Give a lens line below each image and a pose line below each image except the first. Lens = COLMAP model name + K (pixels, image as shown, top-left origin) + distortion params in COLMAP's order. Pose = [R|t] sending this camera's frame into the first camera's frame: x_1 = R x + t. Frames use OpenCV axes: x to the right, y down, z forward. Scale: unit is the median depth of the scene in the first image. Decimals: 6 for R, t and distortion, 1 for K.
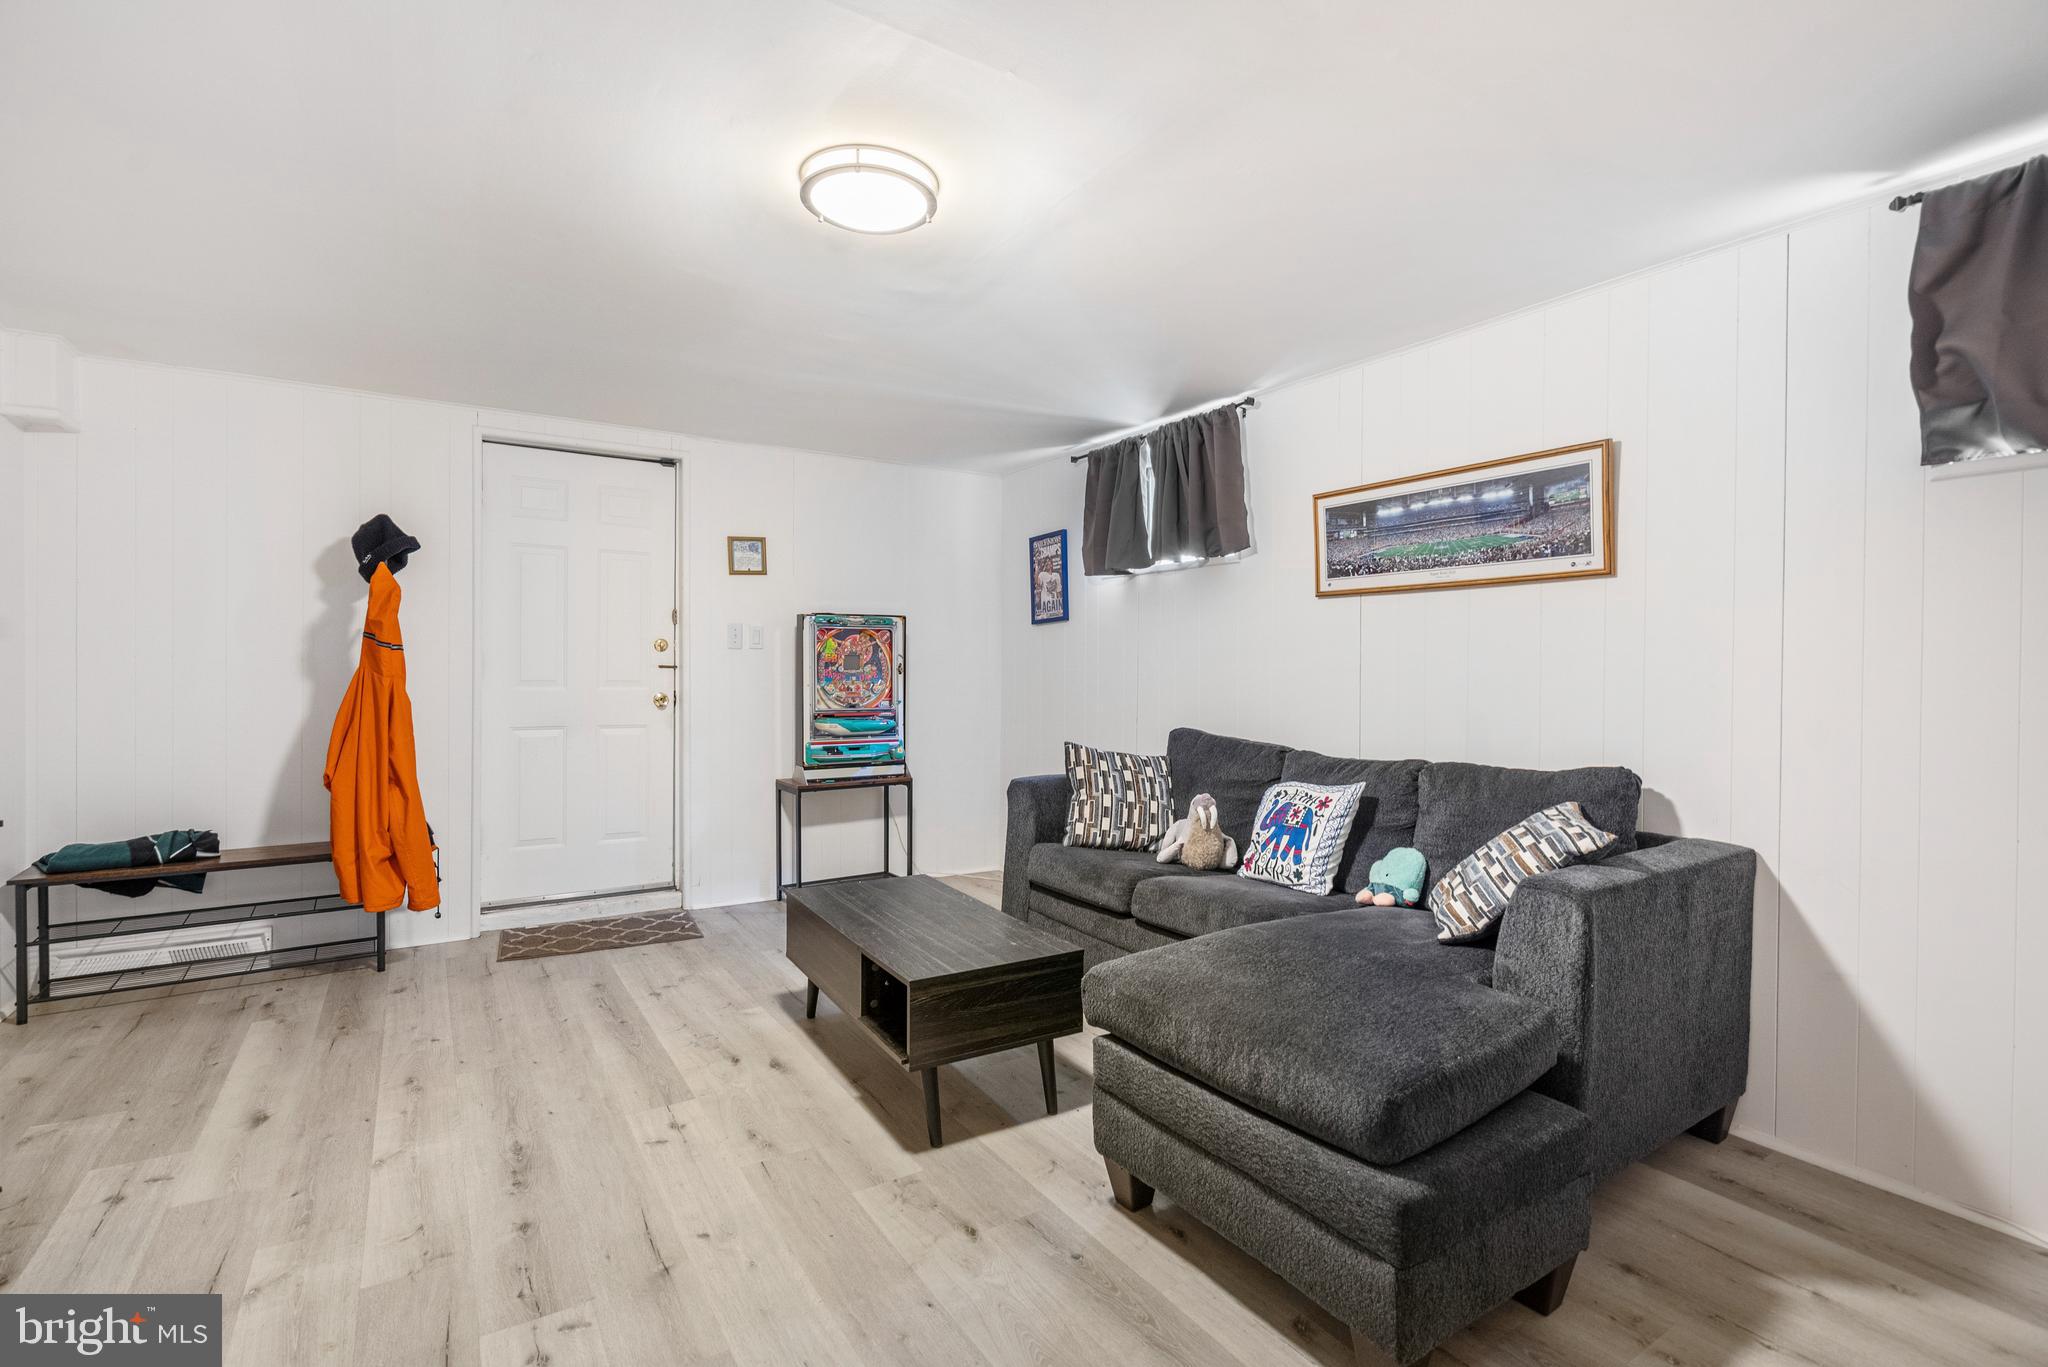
lens RADIAL K [[938.2, 0, 1015.1], [0, 938.2, 673.7], [0, 0, 1]] dist [-0.001547, 0.000178]
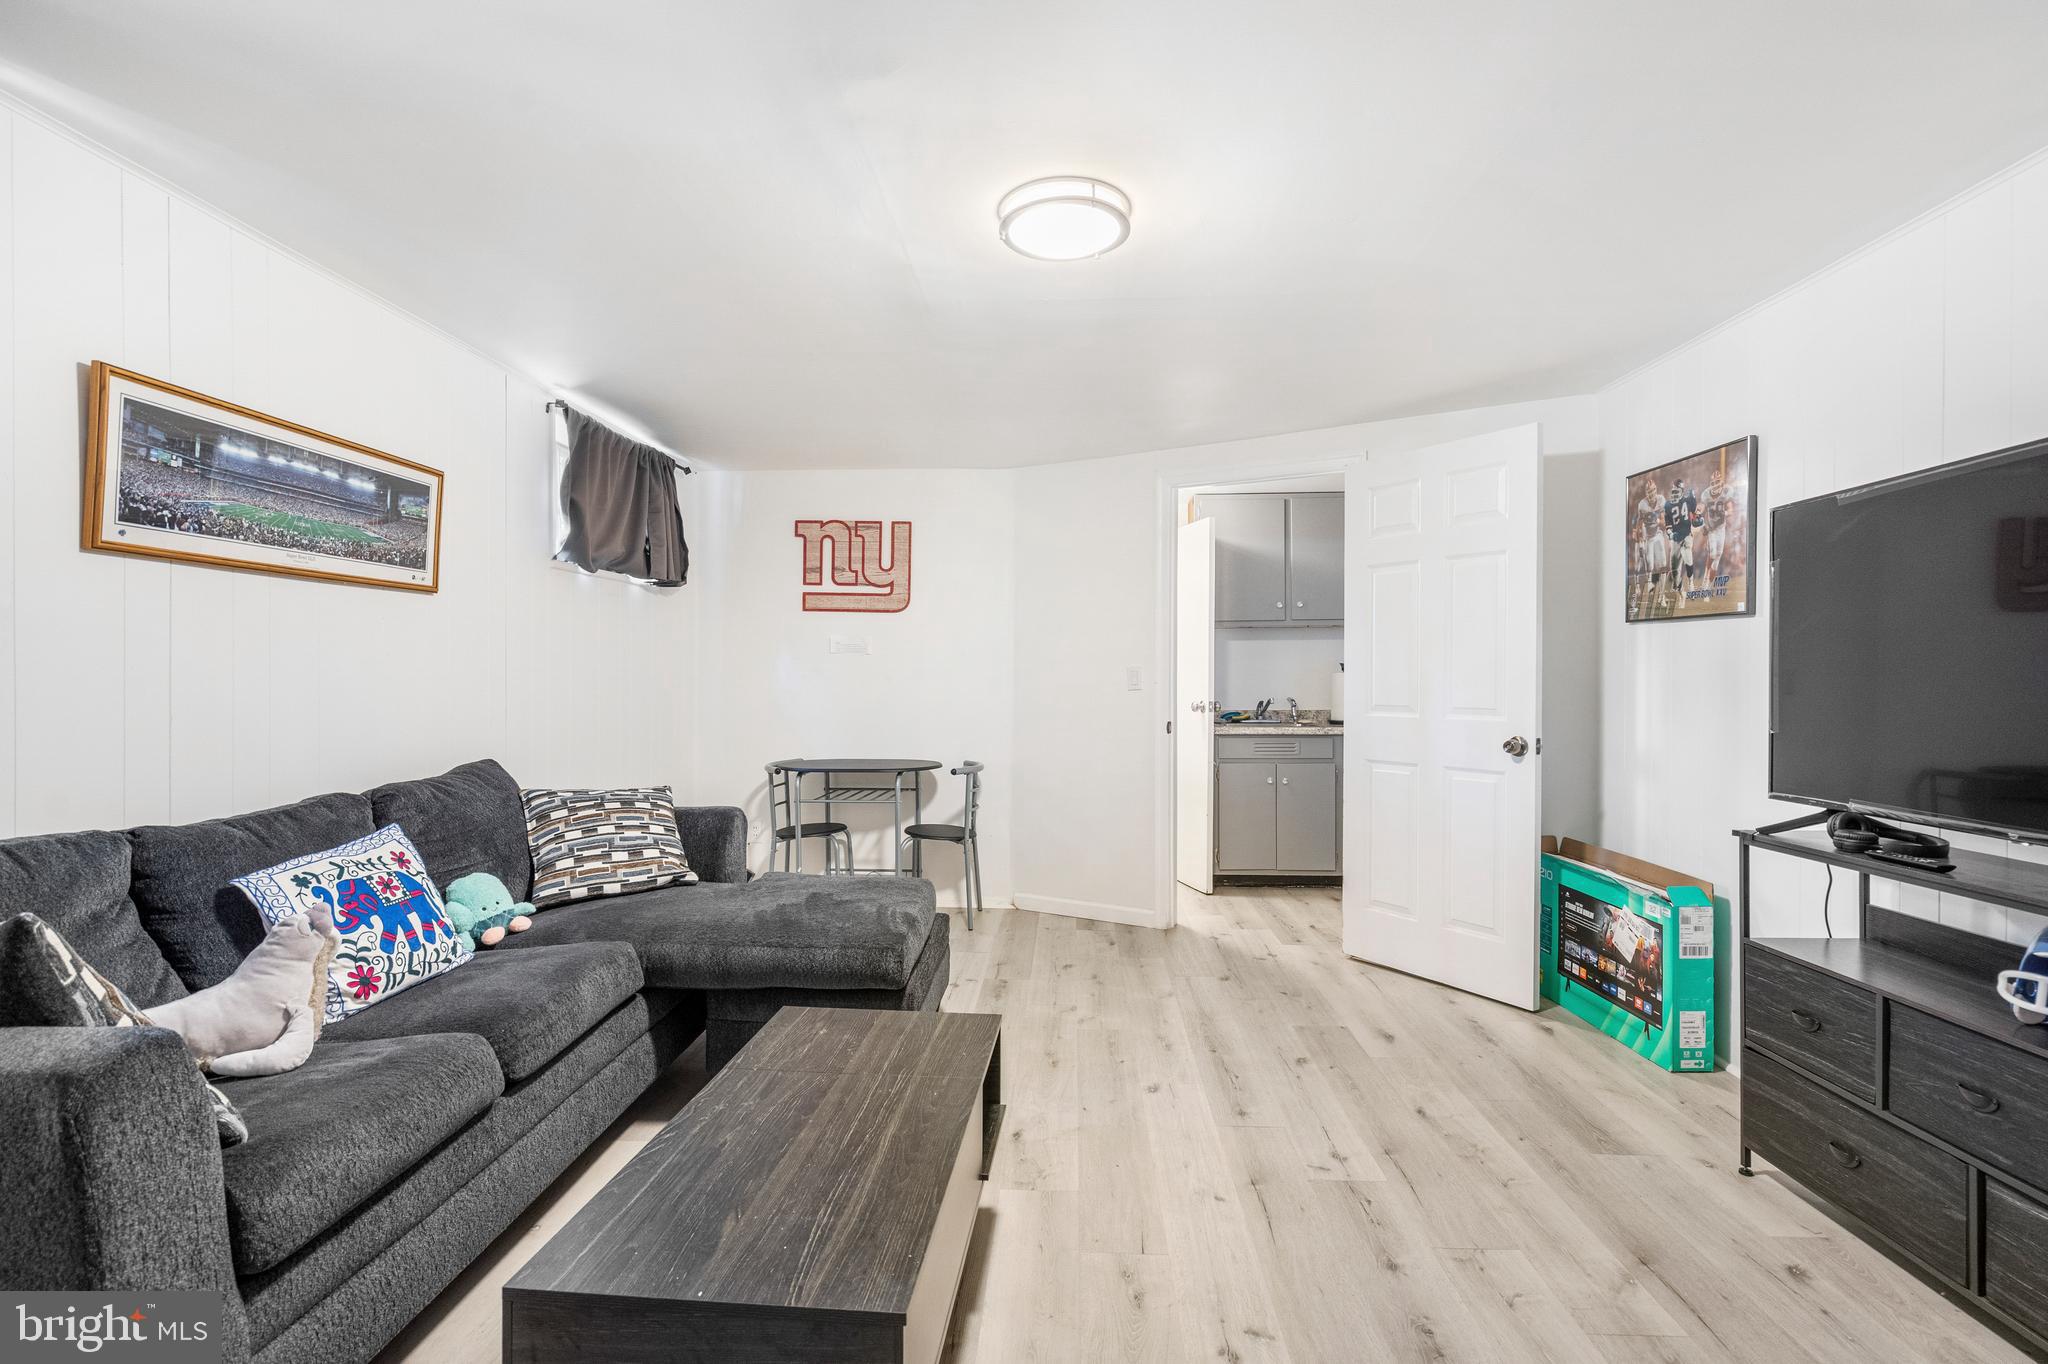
lens RADIAL K [[938.2, 0, 1020.9], [0, 938.2, 676.8], [0, 0, 1]] dist [-0.001547, 0.000178]
pose [[-0.809320, -0.006857, 0.587328, -0.511728], [-0.001764, 0.999956, 0.009244, -0.015497], [-0.587366, 0.006445, -0.809296, 1.319372]]
